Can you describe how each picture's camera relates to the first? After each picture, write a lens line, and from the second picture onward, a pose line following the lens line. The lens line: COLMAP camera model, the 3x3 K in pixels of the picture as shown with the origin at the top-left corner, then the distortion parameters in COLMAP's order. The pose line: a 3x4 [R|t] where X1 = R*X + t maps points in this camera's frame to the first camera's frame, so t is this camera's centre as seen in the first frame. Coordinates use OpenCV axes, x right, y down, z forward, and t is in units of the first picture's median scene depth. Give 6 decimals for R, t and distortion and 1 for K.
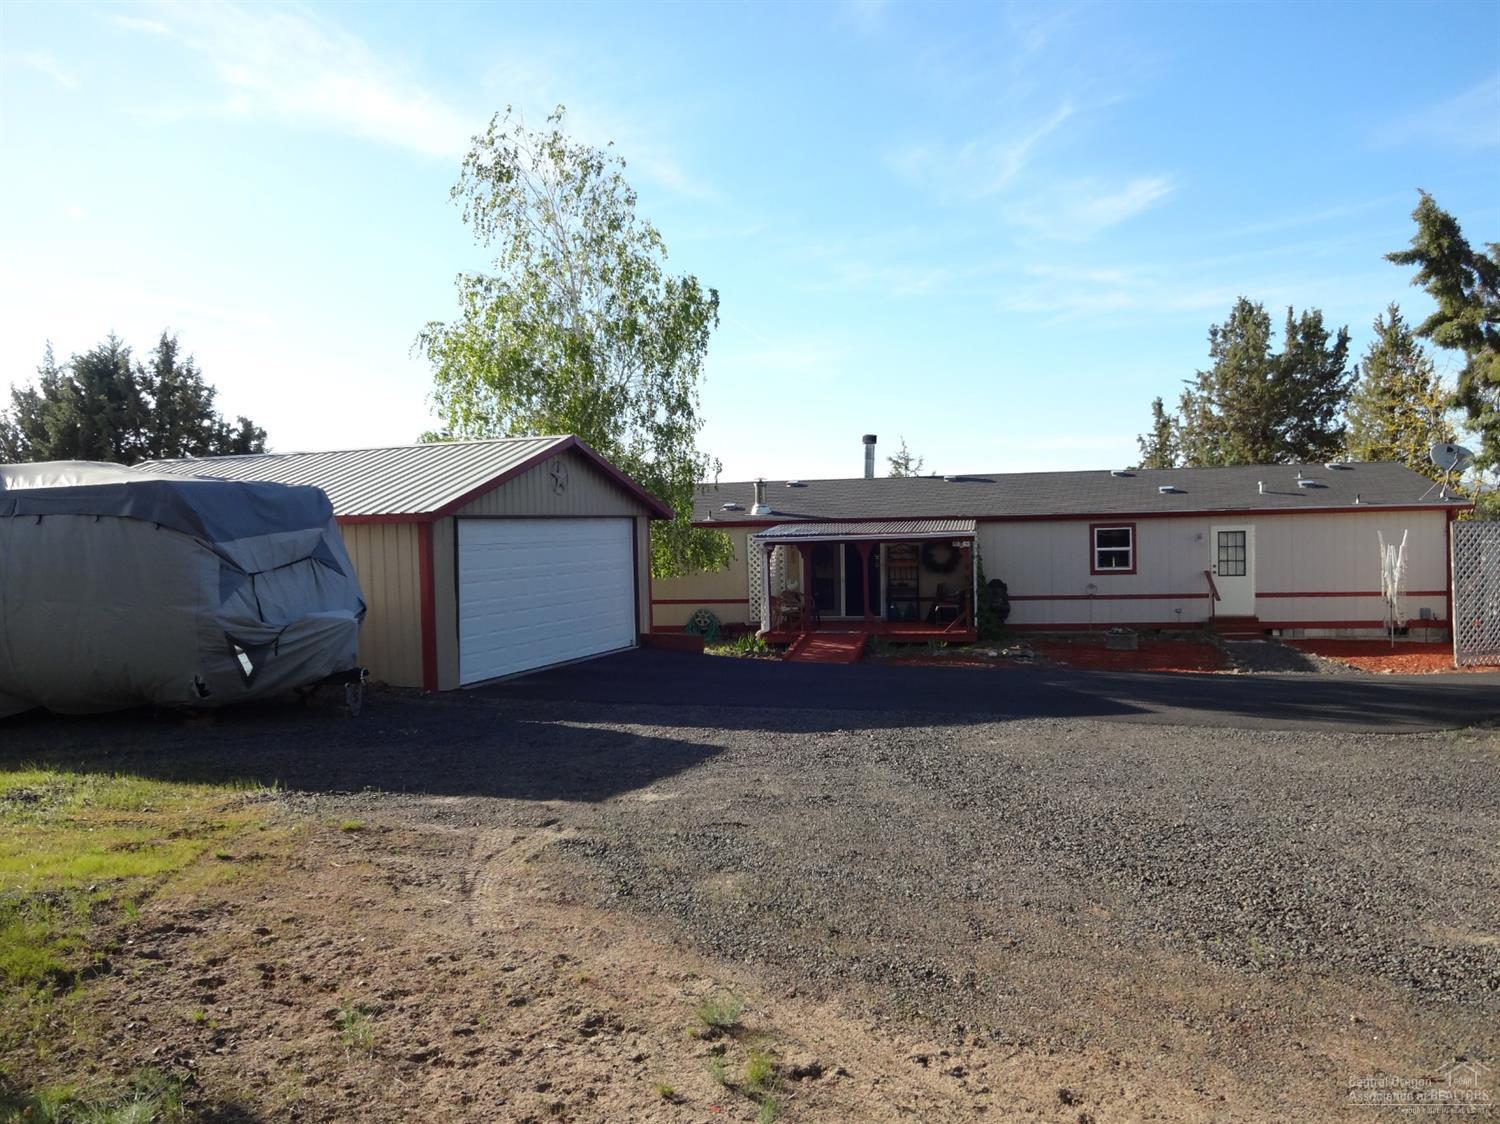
lens RADIAL K [[1147.1, 0, 745.7], [0, 1147.1, 567.0], [0, 0, 1]] dist [0.012142, -0.020695]
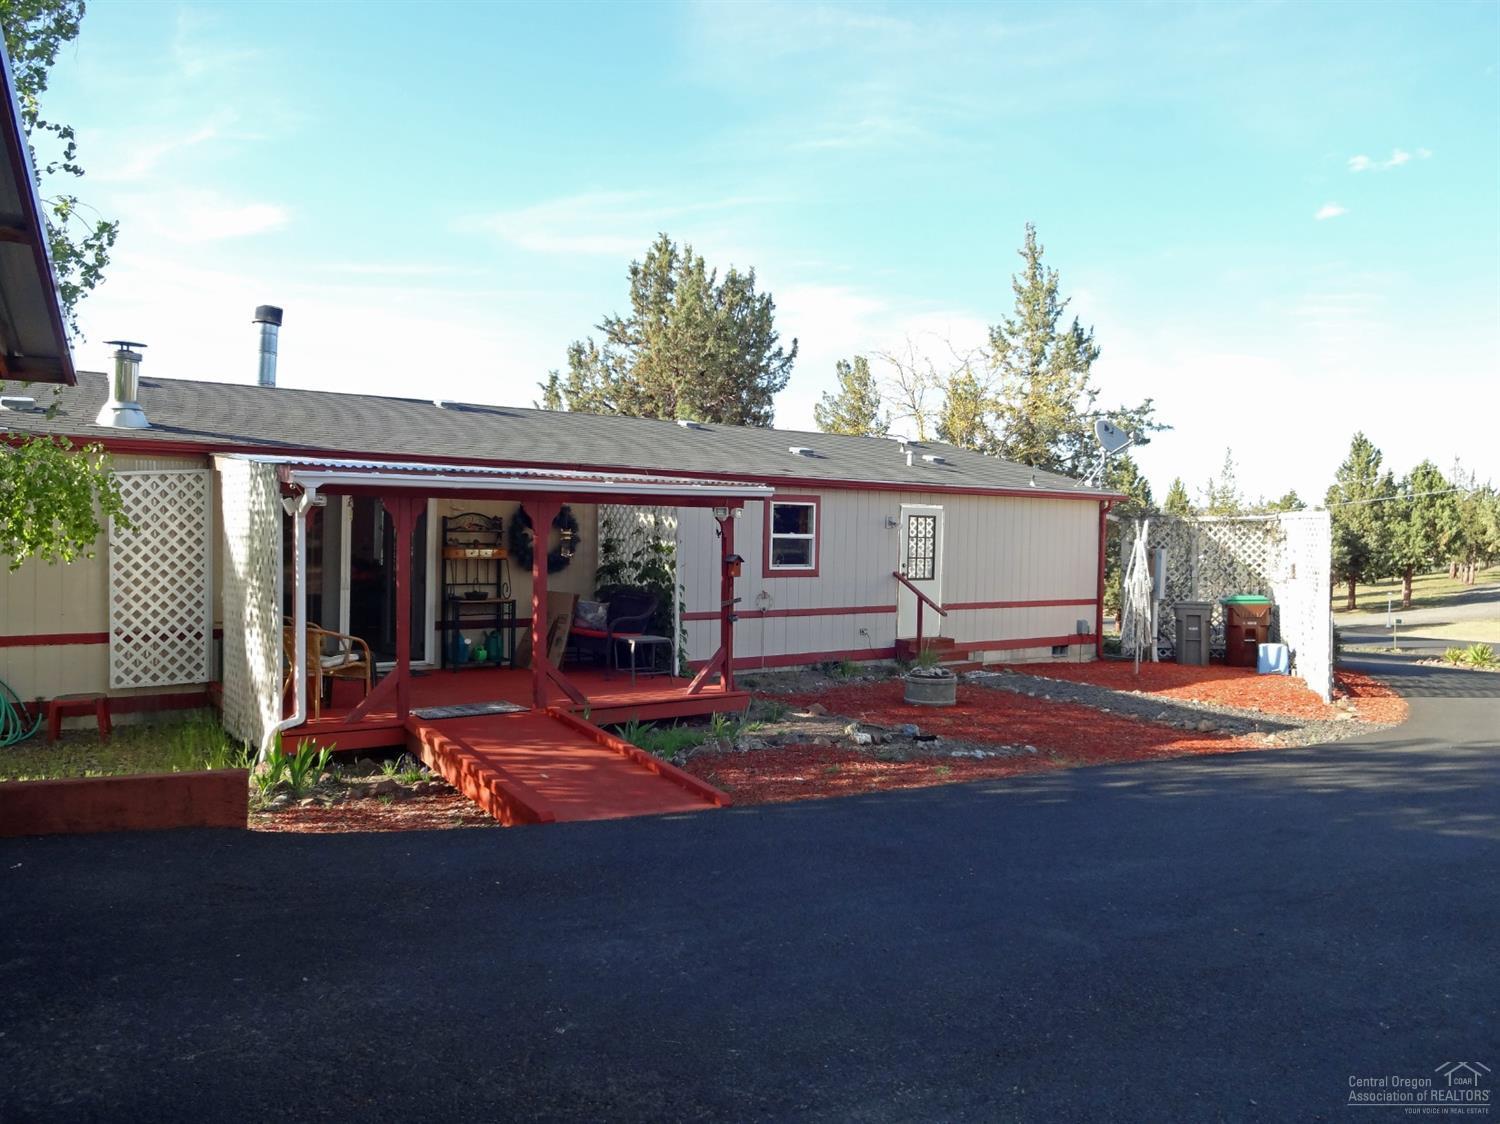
lens RADIAL K [[1094.2, 0, 750.0], [0, 1094.2, 562.0], [0, 0, 1]] dist [0.000505, -0.003317]
pose [[0.686280, 0.014369, 0.727195, -0.127528], [-0.013972, 0.999881, -0.006571, 0.002690], [-0.727203, -0.005650, 0.686399, 0.605717]]
